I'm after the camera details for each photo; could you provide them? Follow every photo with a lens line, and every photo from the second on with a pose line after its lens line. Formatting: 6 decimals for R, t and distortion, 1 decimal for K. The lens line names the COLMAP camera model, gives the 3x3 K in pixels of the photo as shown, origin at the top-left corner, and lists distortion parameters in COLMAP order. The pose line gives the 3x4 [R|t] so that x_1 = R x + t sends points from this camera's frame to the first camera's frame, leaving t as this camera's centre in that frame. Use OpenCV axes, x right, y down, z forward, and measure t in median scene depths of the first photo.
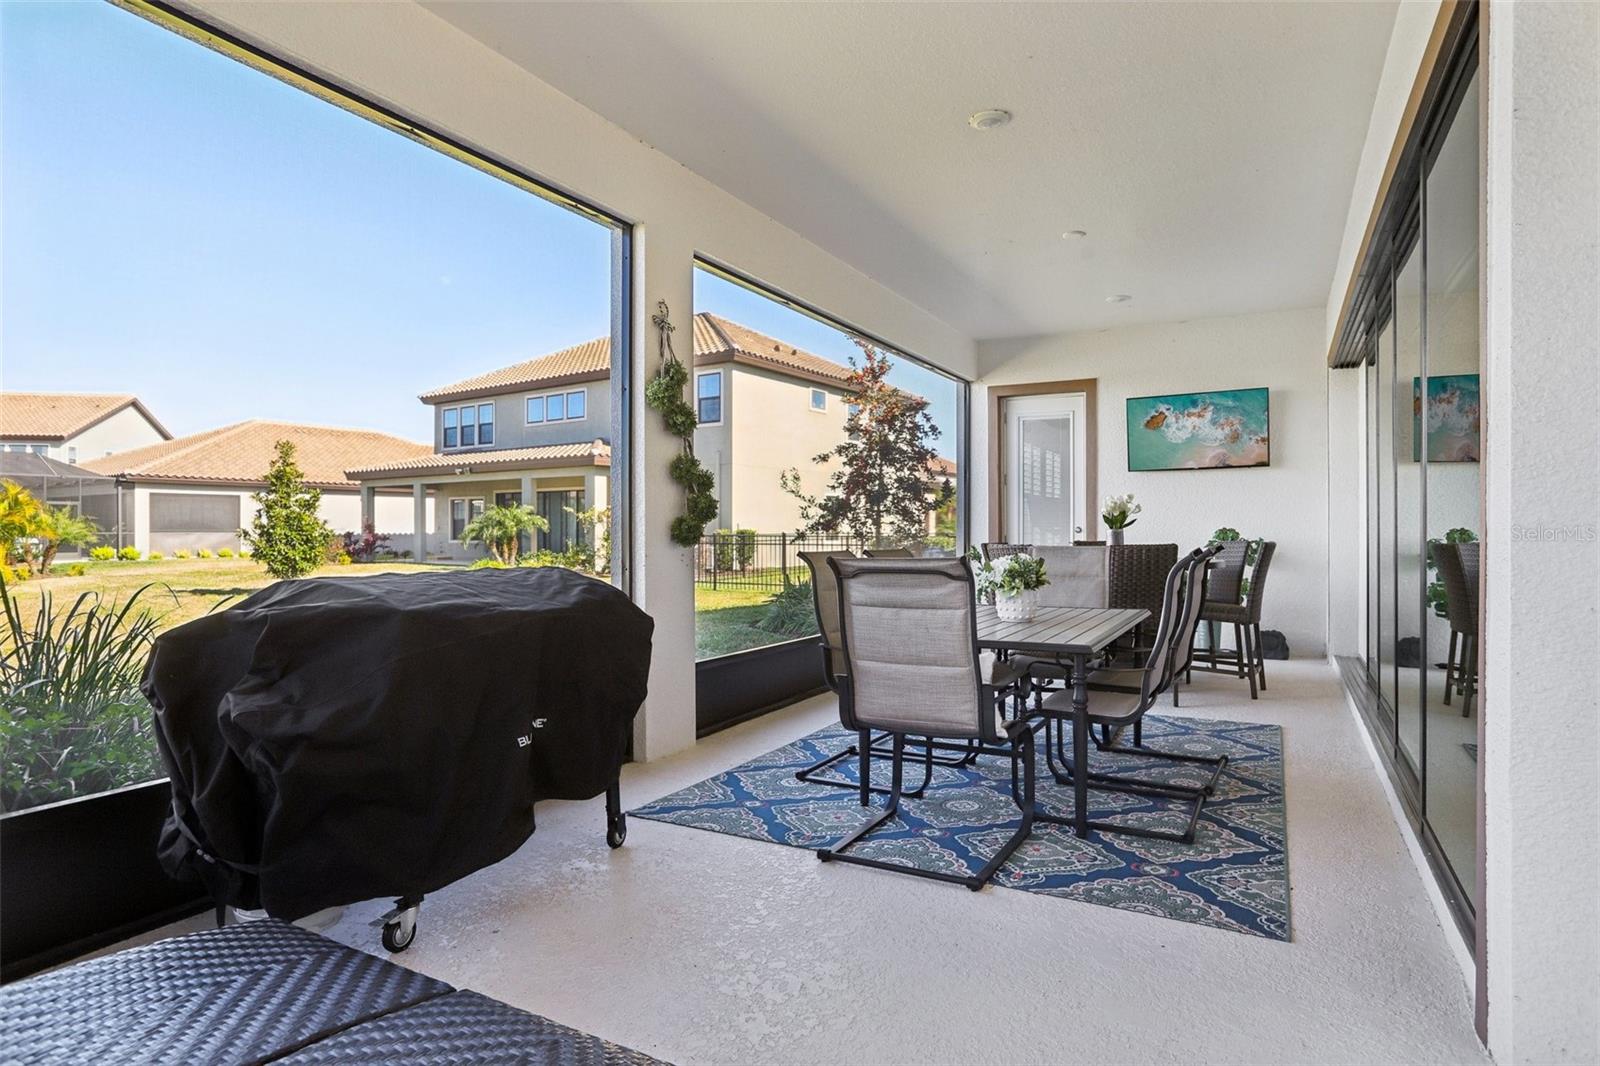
lens RADIAL K [[875.8, 0, 809.8], [0, 875.8, 534.5], [0, 0, 1]] dist [-0.043225, 0.006121]
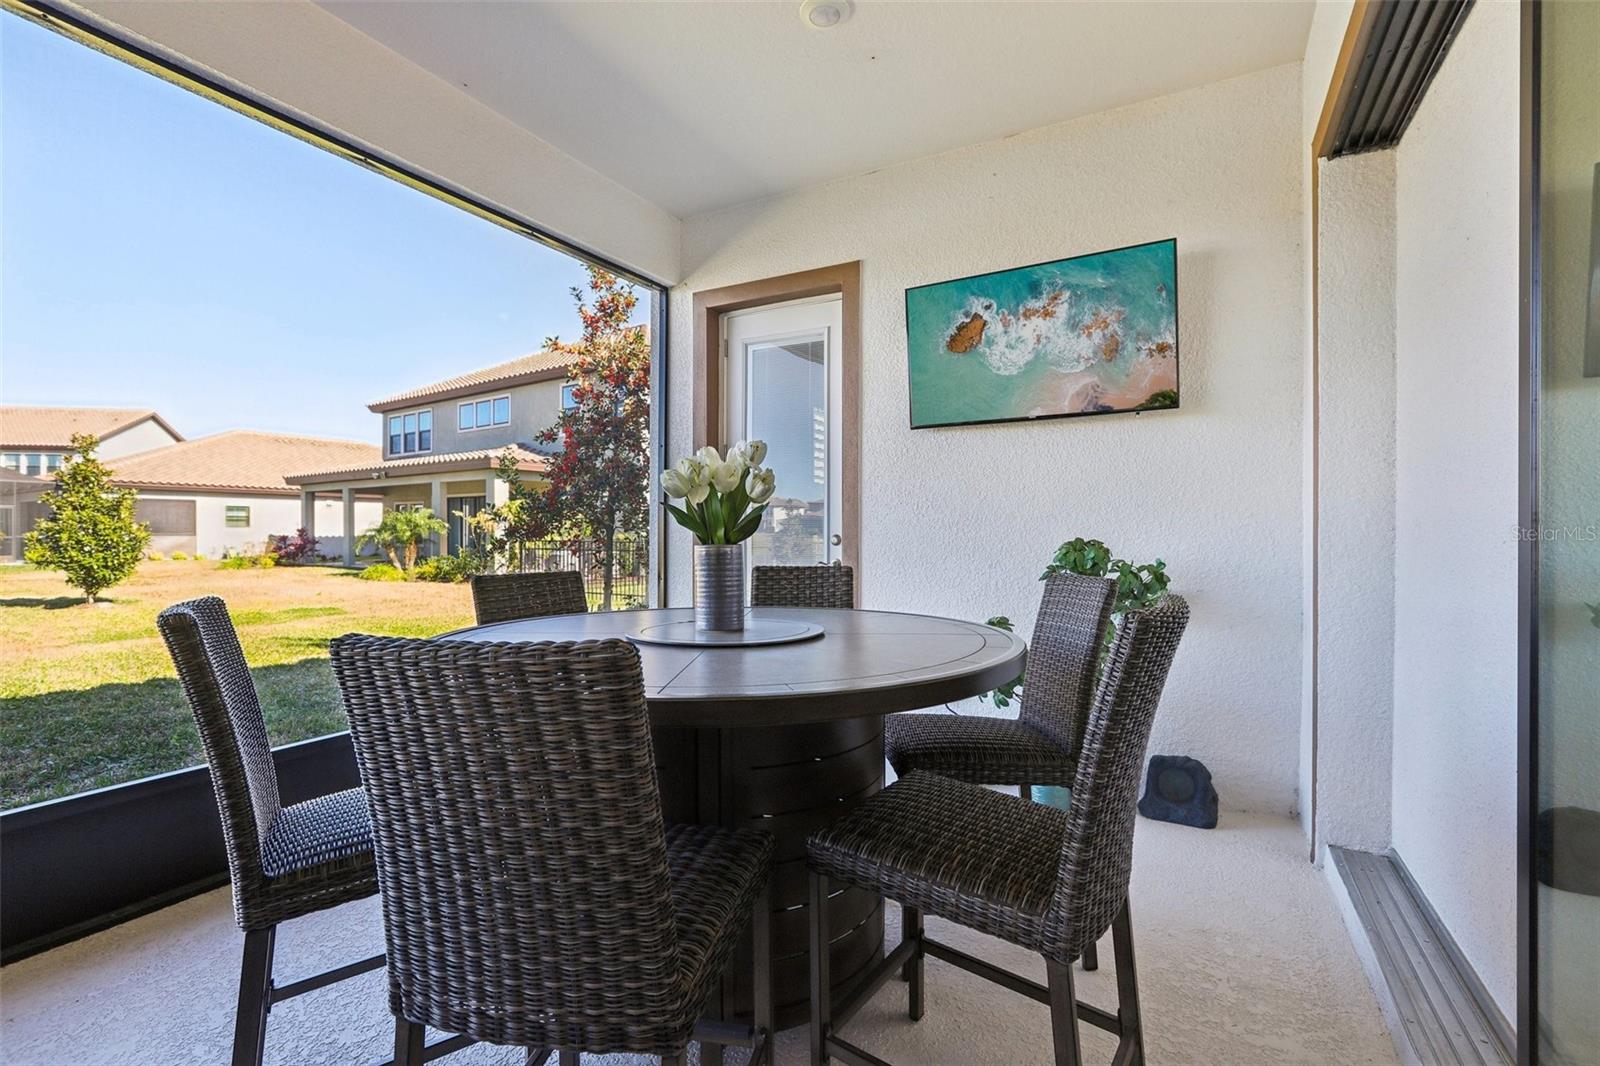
lens RADIAL K [[733.7, 0, 804.0], [0, 733.7, 542.6], [0, 0, 1]] dist [-0.043260, 0.016341]
pose [[0.999999, 0.001141, -0.000252, 0.294891], [-0.001139, 0.999968, 0.007913, -0.007511], [0.000261, -0.007913, 0.999969, 0.545196]]
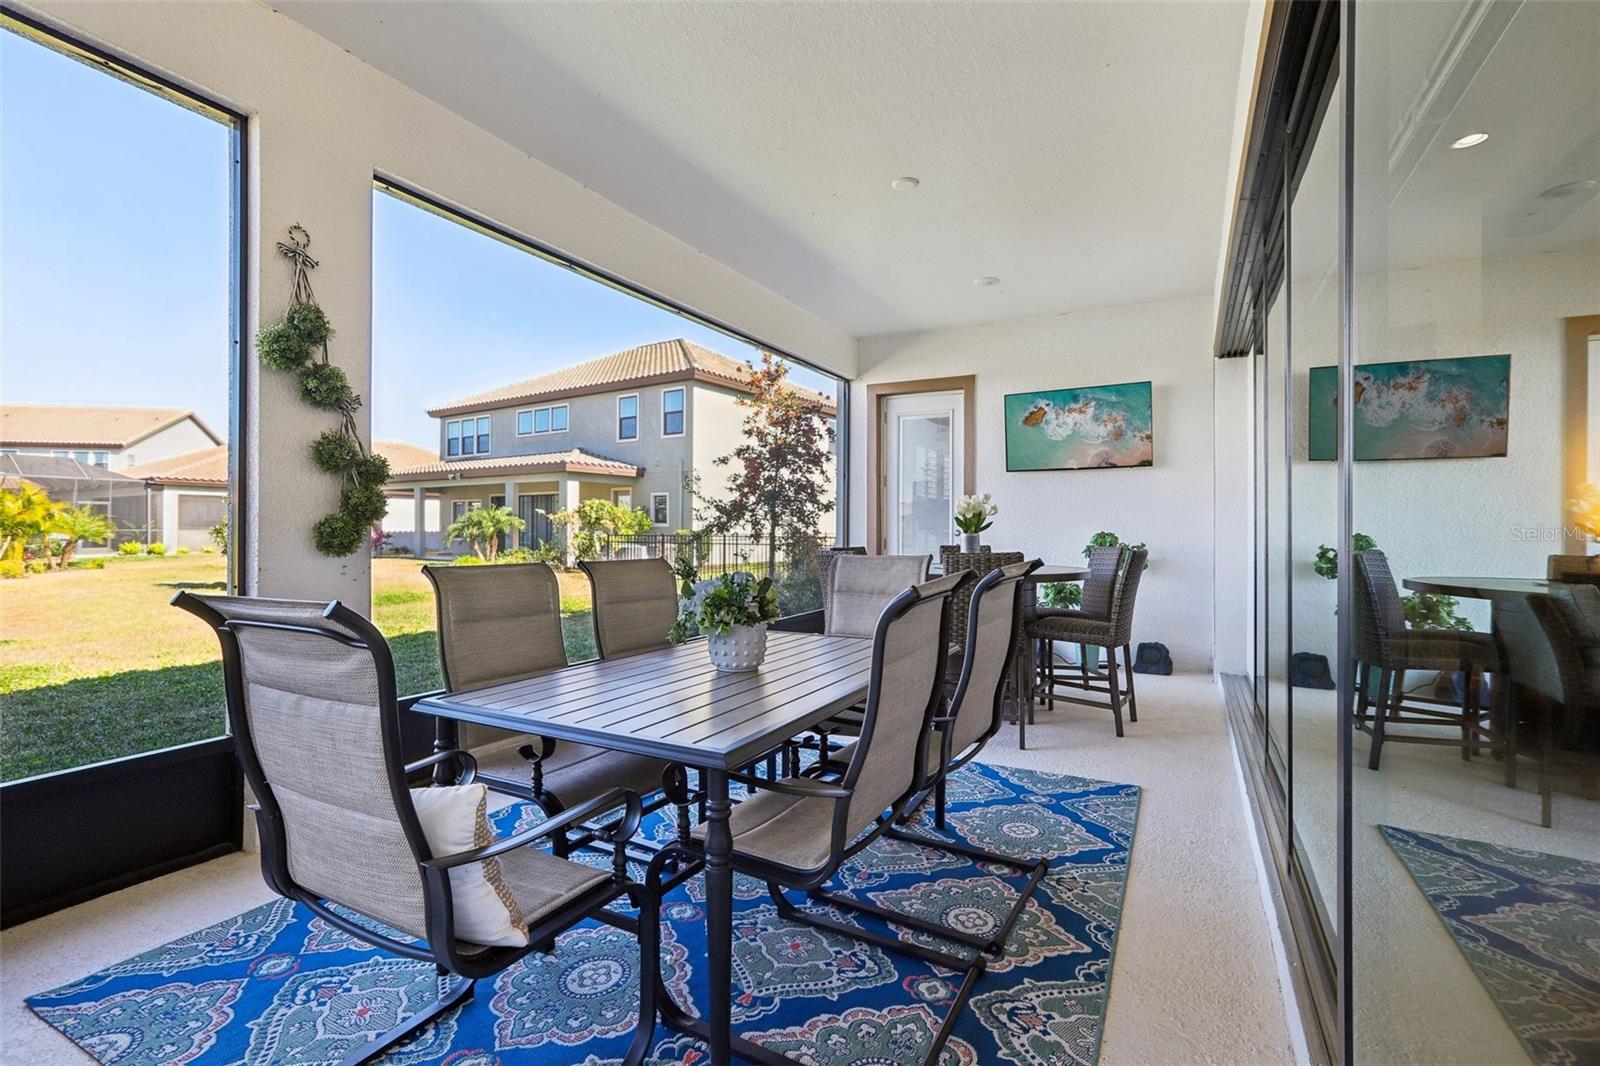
lens RADIAL K [[733.7, 0, 808.7], [0, 733.7, 529.5], [0, 0, 1]] dist [-0.043260, 0.016341]
pose [[0.999870, 0.004550, 0.015493, 0.134881], [-0.004457, 0.999972, -0.006021, -0.003606], [-0.015520, 0.005951, 0.999862, 0.200986]]
